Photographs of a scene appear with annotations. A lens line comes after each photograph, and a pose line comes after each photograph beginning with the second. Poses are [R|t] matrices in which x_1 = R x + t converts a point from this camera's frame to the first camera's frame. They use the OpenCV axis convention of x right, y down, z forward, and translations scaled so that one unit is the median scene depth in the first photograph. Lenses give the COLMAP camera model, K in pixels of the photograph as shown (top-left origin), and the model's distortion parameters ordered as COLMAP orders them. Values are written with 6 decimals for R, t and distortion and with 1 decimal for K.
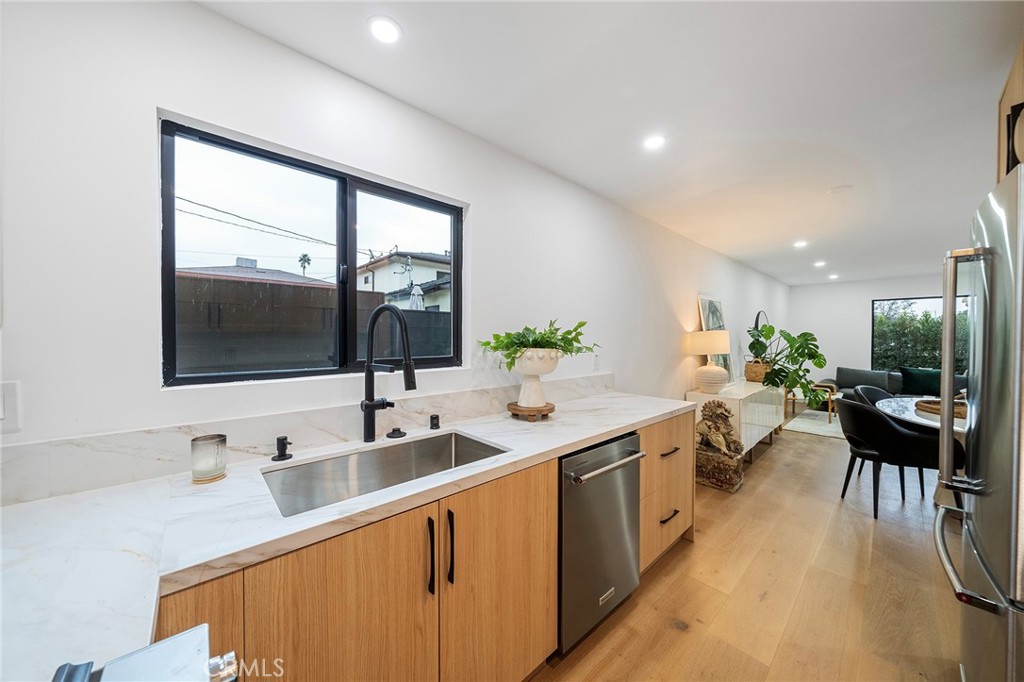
lens RADIAL K [[348.3, 0, 508.4], [0, 348.3, 340.9], [0, 0, 1]] dist [0.000630, 0.000018]
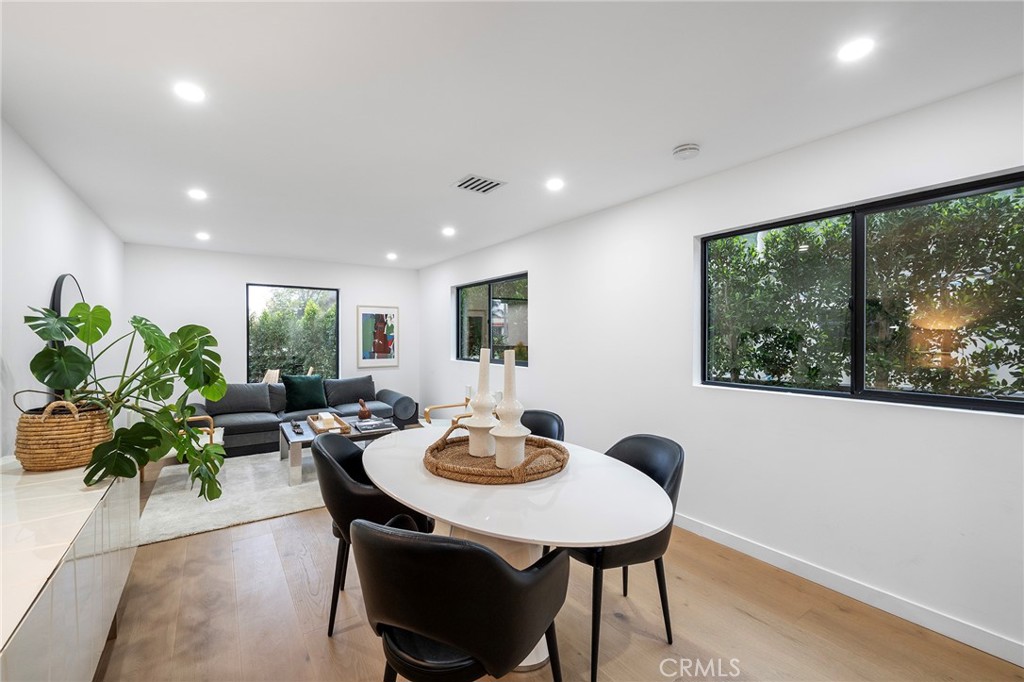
lens RADIAL K [[433.3, 0, 509.2], [0, 433.3, 339.2], [0, 0, 1]] dist [0.000720, 0.000028]
pose [[0.137893, -0.009591, 0.990401, 0.349678], [0.014119, 0.999871, 0.007717, -0.004933], [-0.990347, 0.012919, 0.138010, 0.499326]]
